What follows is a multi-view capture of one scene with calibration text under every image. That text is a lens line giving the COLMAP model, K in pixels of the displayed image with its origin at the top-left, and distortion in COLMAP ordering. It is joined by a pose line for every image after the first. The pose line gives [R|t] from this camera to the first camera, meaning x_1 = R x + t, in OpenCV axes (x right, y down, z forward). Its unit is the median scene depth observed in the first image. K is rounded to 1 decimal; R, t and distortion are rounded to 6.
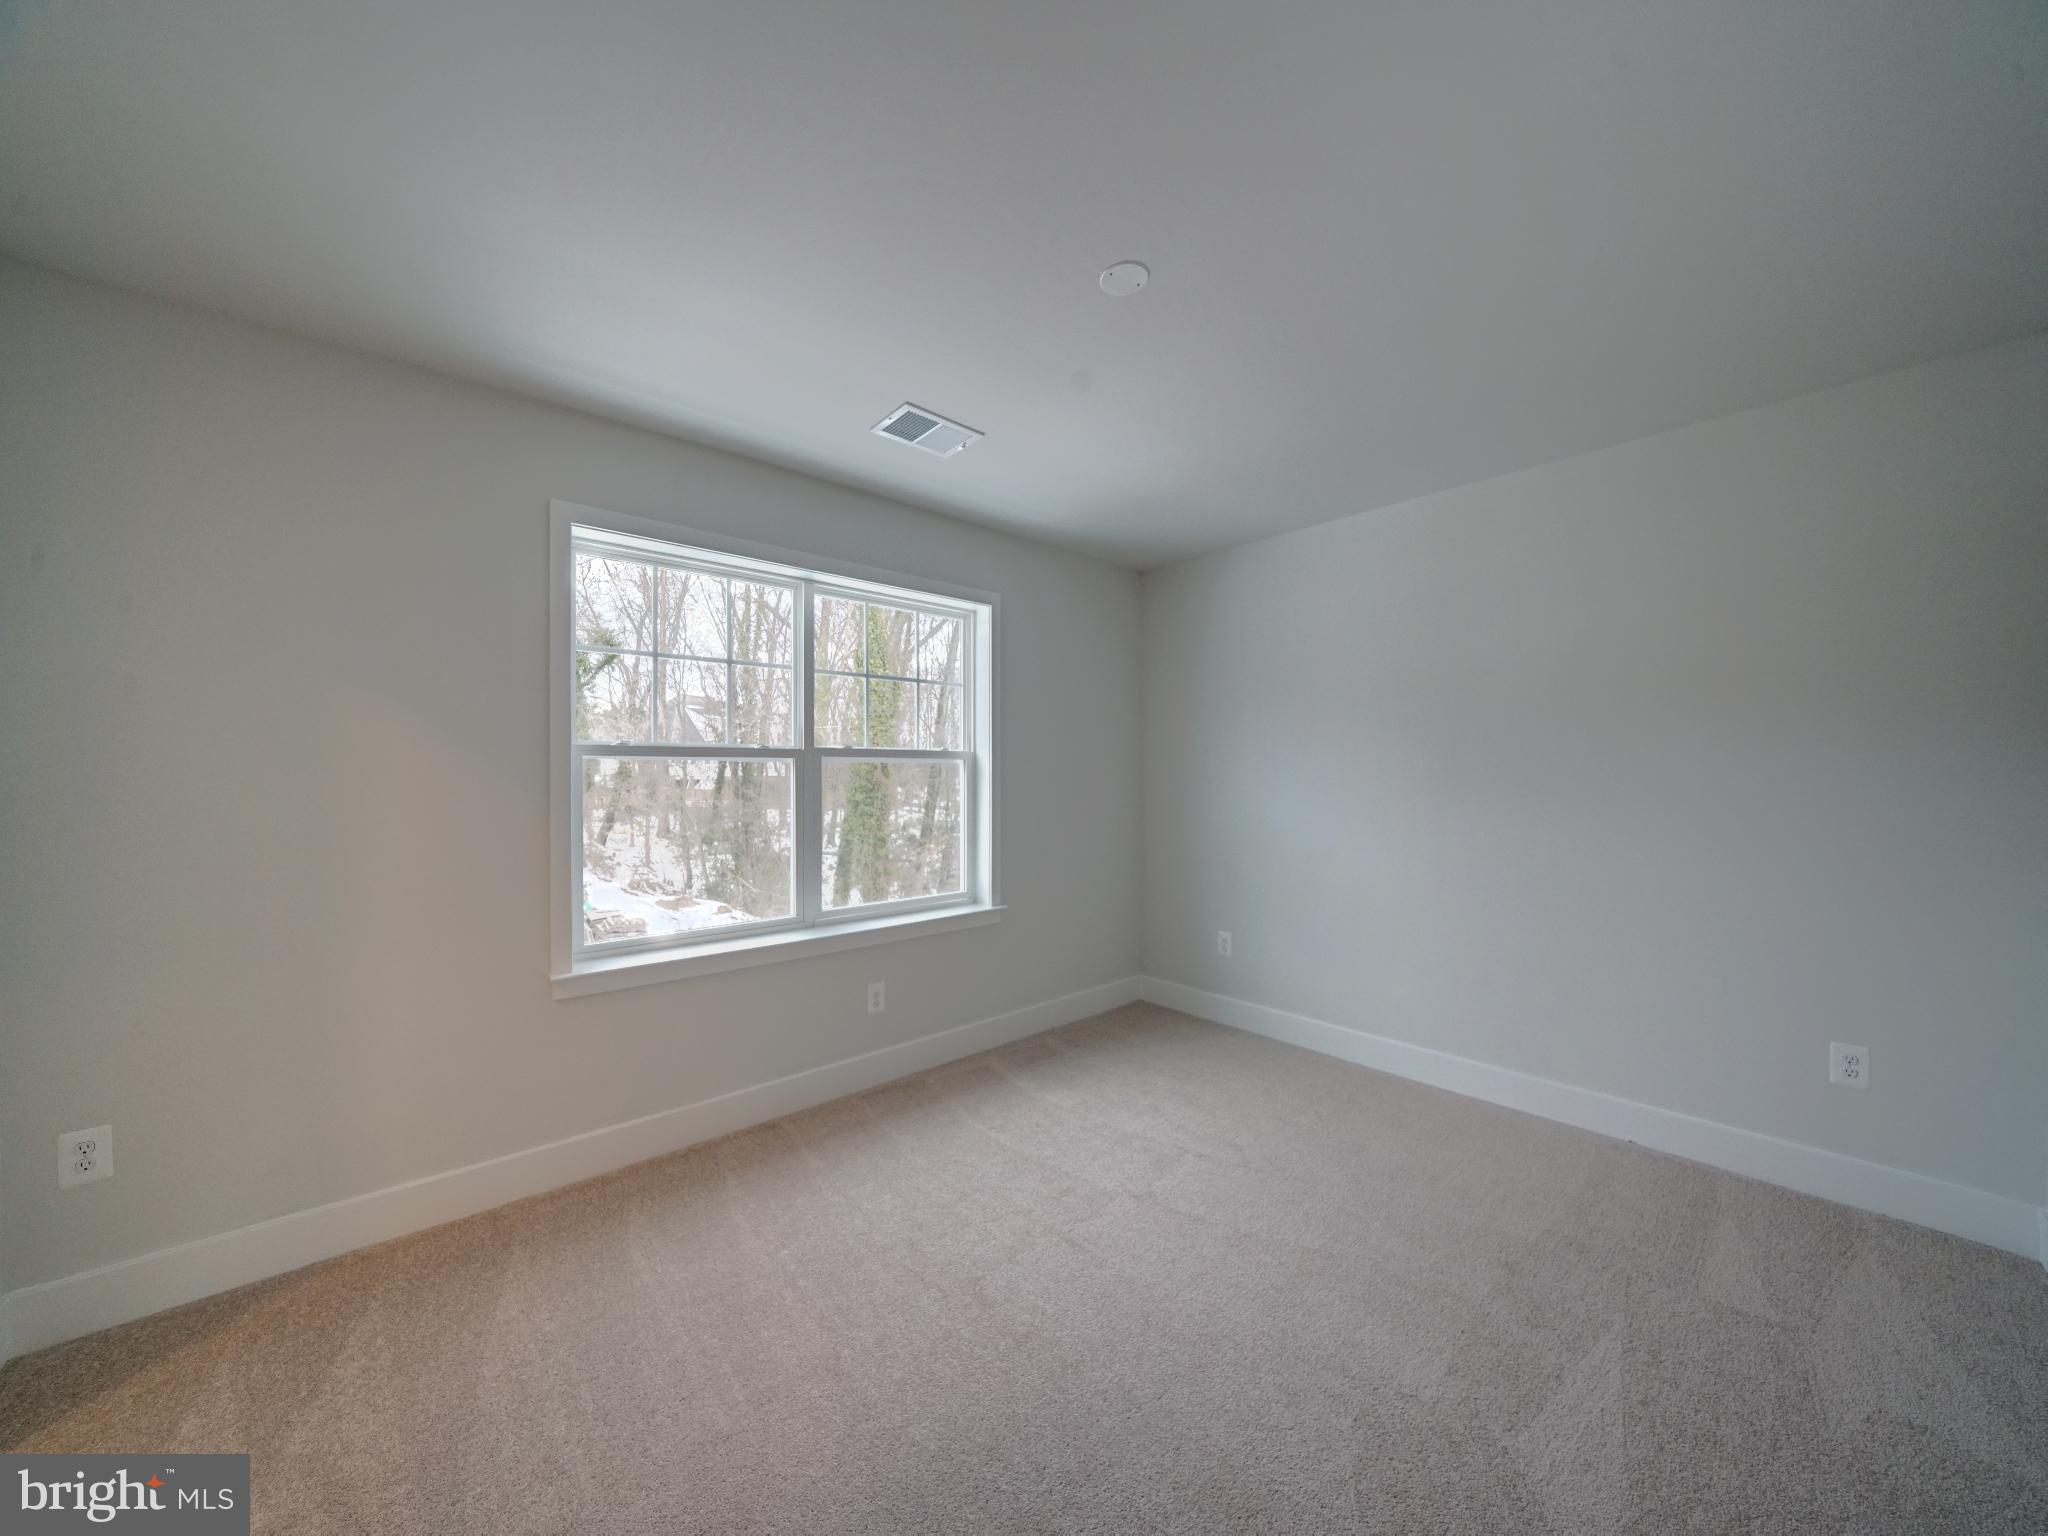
lens RADIAL K [[727.8, 0, 1022.2], [0, 727.8, 780.1], [0, 0, 1]] dist [-0.014962, -0.000175]
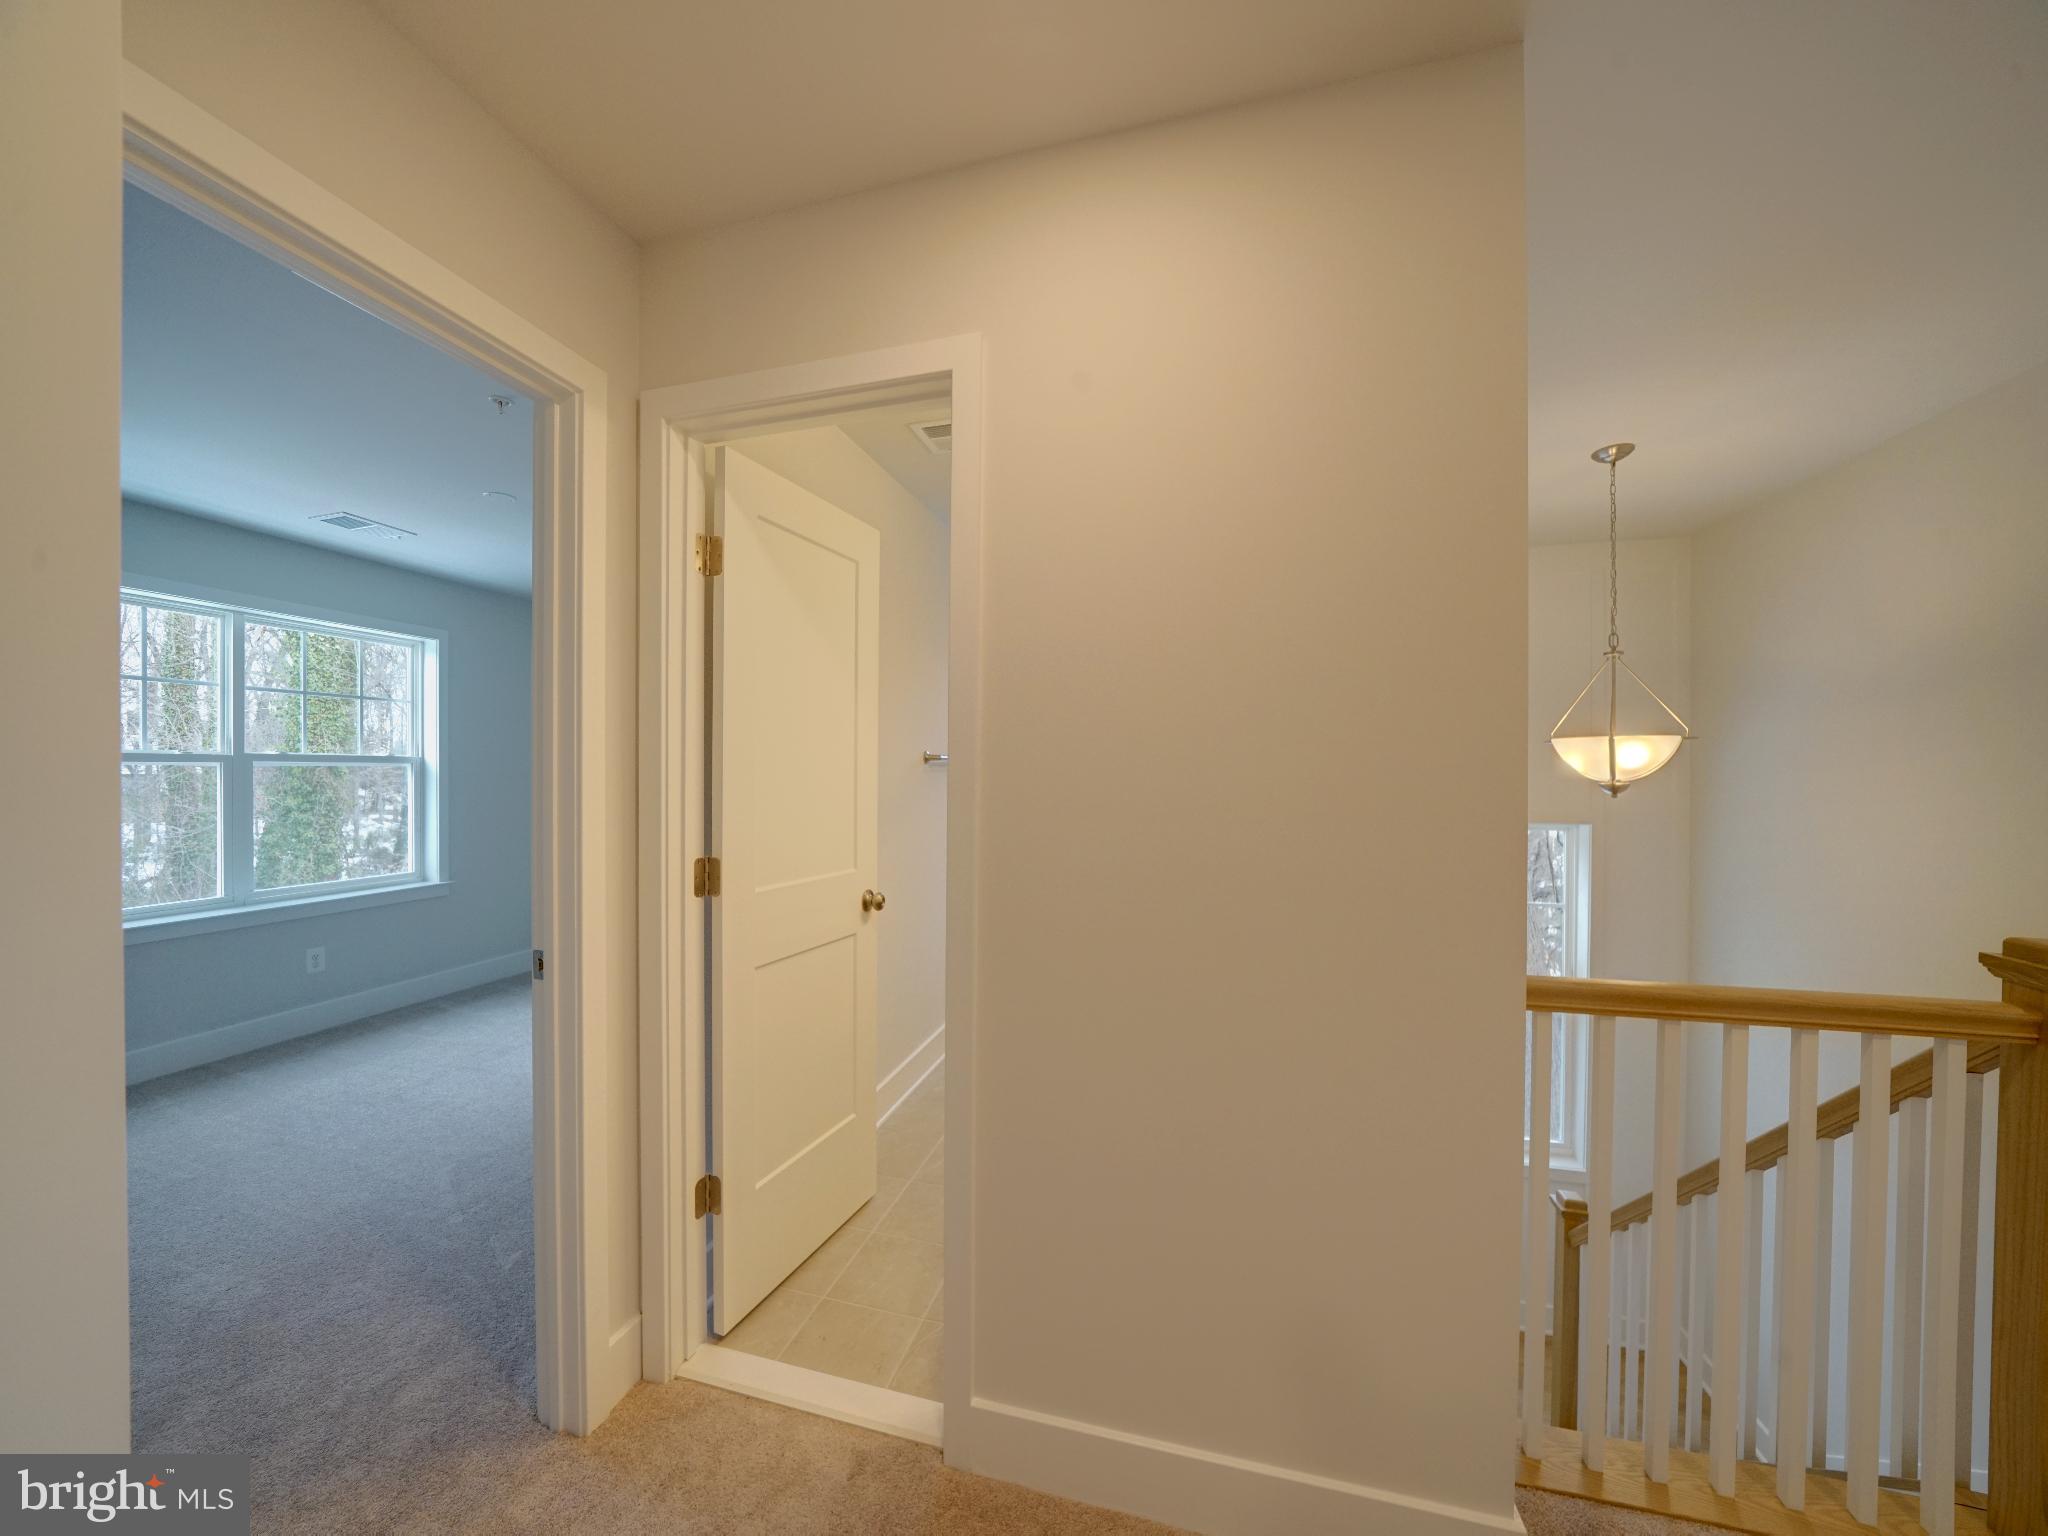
lens RADIAL K [[727.8, 0, 1022.2], [0, 727.8, 780.1], [0, 0, 1]] dist [-0.014962, -0.000175]
pose [[0.838563, -0.003622, 0.544793, 0.122076], [0.002634, 0.999993, 0.002595, -0.000774], [-0.544799, -0.000741, 0.838566, -0.572113]]
